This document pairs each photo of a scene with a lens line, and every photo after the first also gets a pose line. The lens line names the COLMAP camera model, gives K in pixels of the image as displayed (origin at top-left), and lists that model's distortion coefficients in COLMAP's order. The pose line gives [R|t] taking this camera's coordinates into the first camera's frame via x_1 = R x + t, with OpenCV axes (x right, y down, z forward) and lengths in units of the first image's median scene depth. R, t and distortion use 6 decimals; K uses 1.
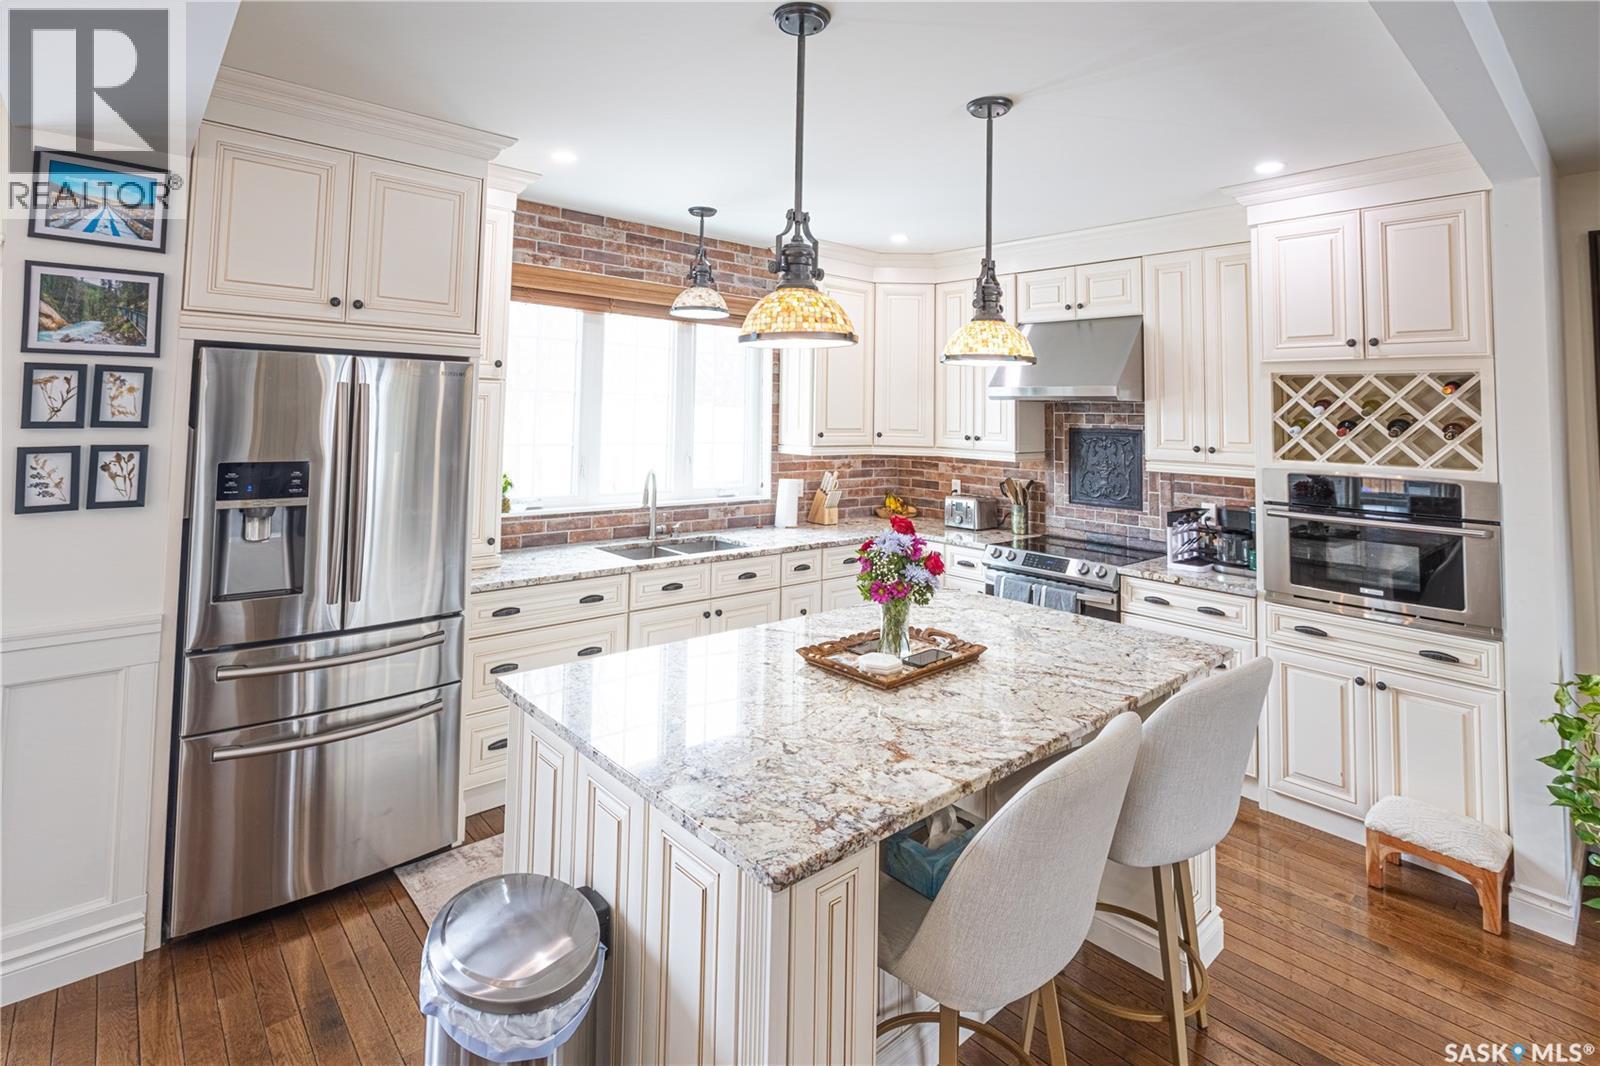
lens RADIAL K [[772.9, 0, 766.9], [0, 772.9, 362.5], [0, 0, 1]] dist [-0.037837, 0.020424]
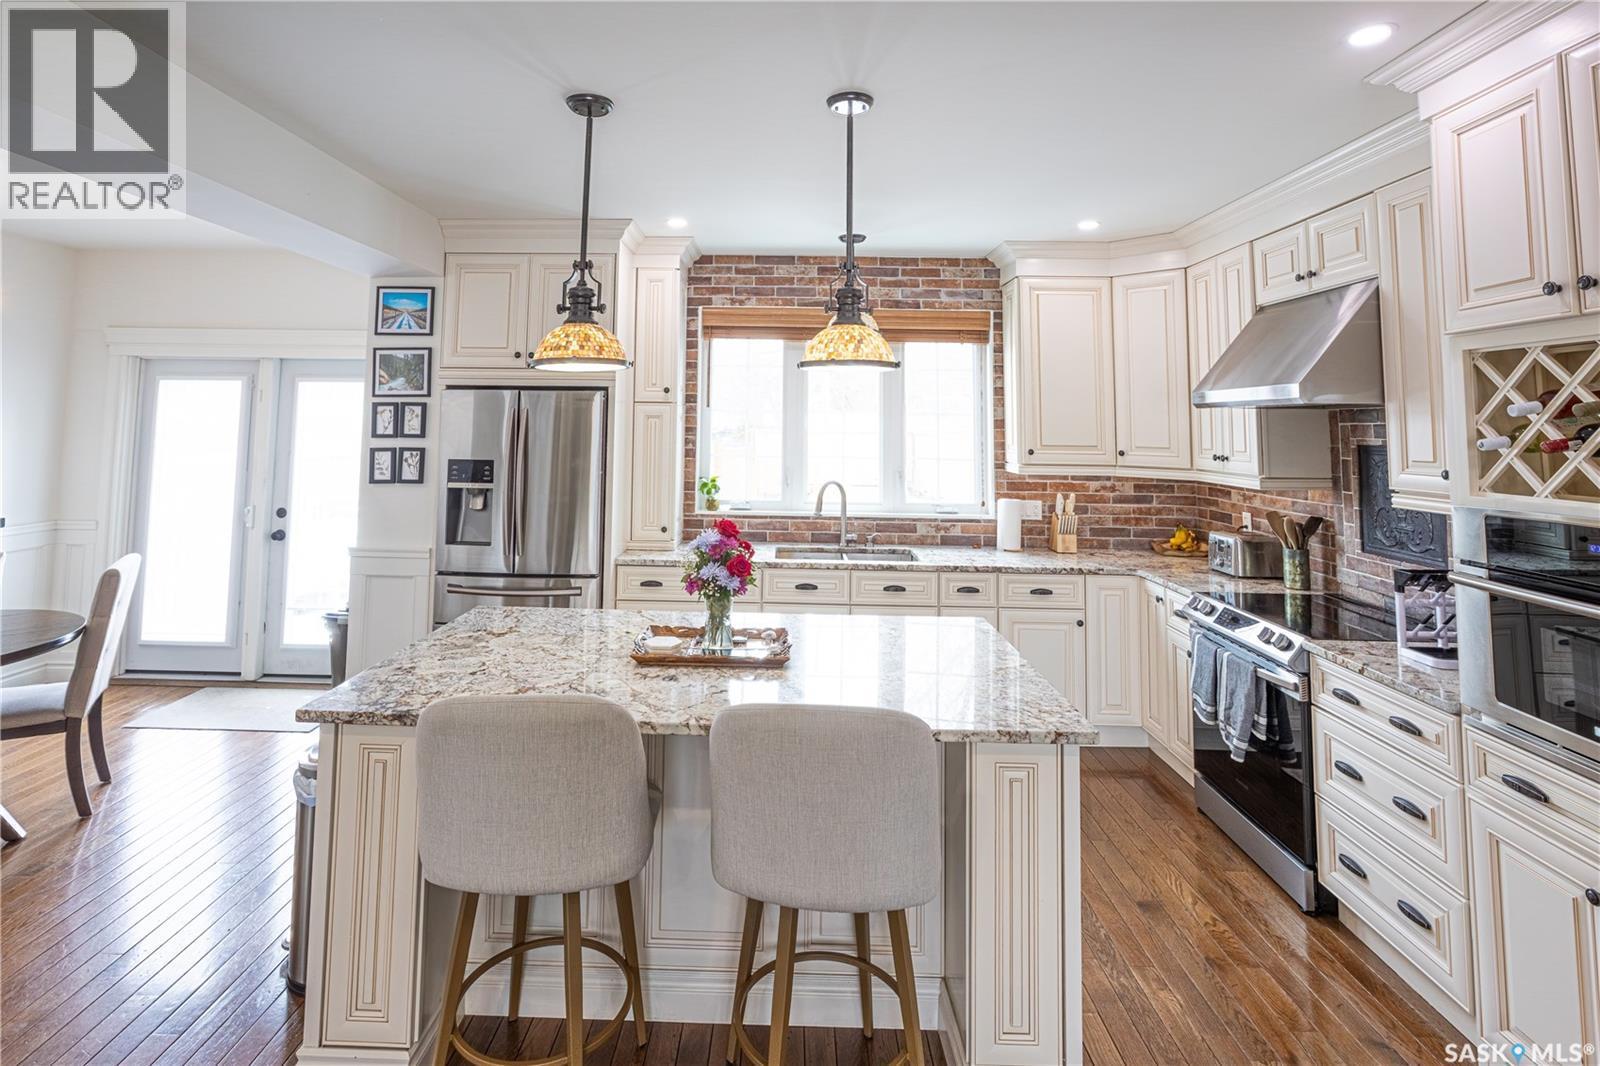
lens RADIAL K [[776.5, 0, 784.2], [0, 776.5, 360.8], [0, 0, 1]] dist [-0.016531, 0.001085]
pose [[0.738066, -0.069881, -0.671100, 0.945219], [0.047337, 0.997534, -0.051812, 0.039815], [0.673066, 0.006473, 0.739554, 0.245731]]
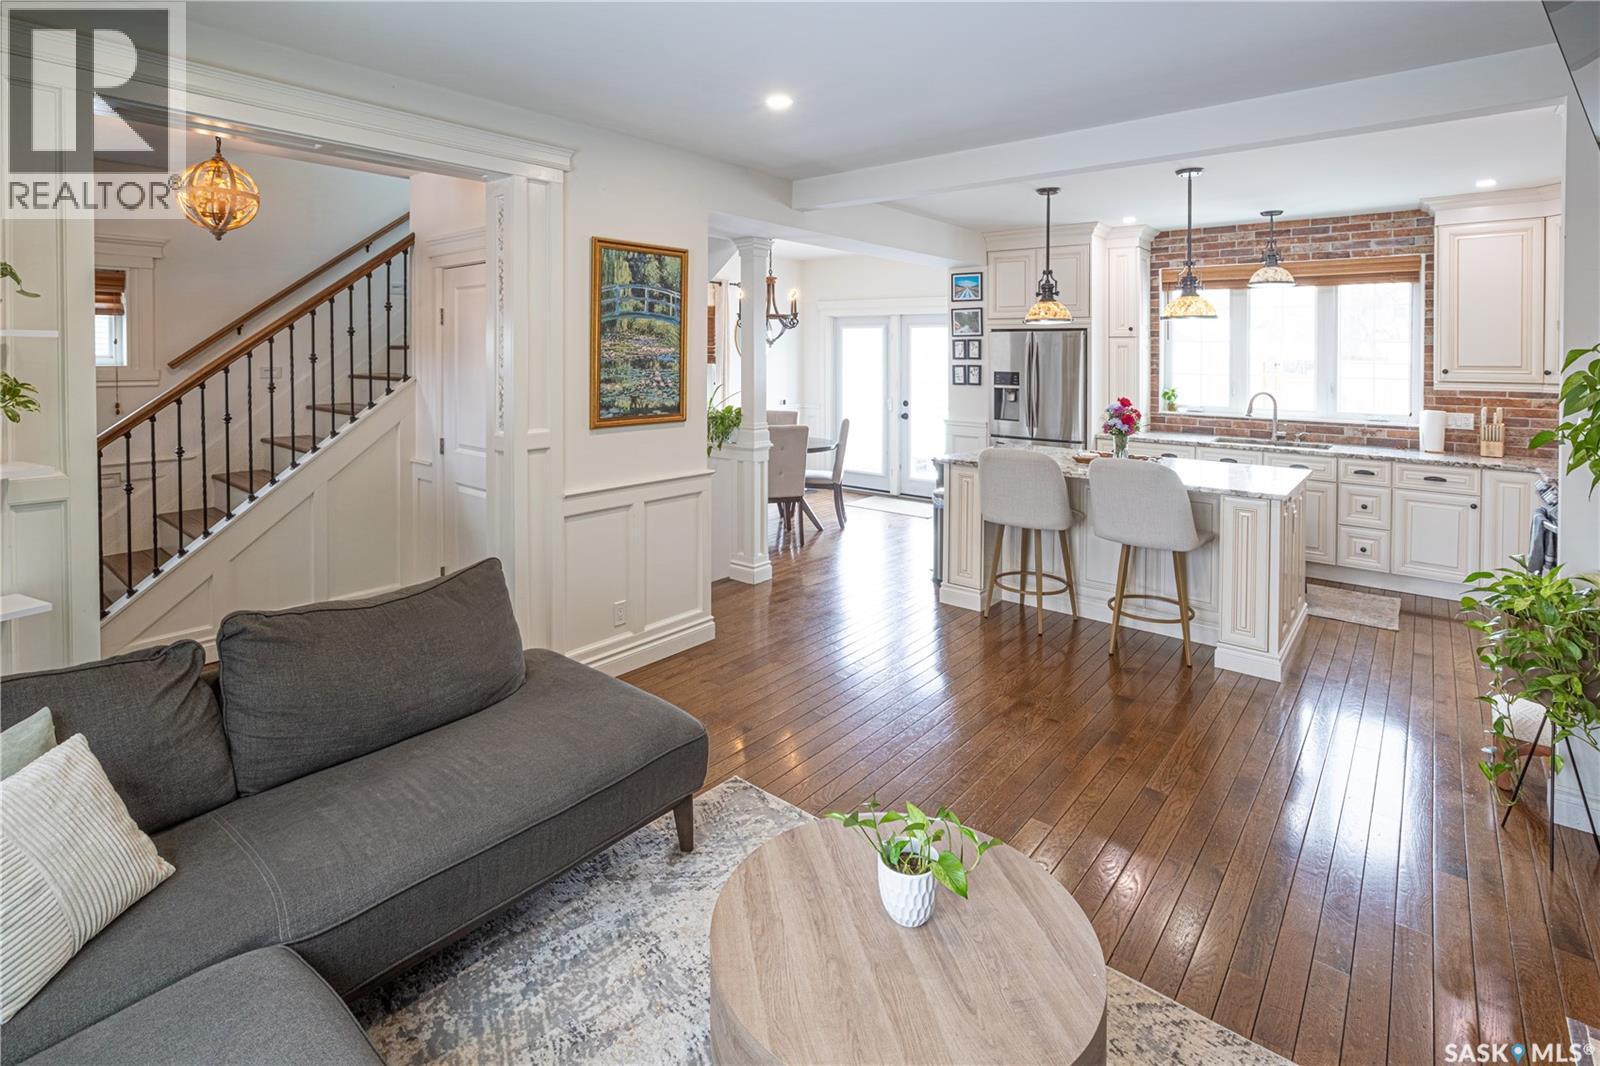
lens RADIAL K [[802.9, 0, 774.8], [0, 802.9, 348.2], [0, 0, 1]] dist [0.001169, 0.000637]
pose [[0.136848, -0.025405, -0.990266, 2.158101], [0.057904, 0.998167, -0.017606, 0.048468], [0.988898, -0.054931, 0.138069, -0.234028]]
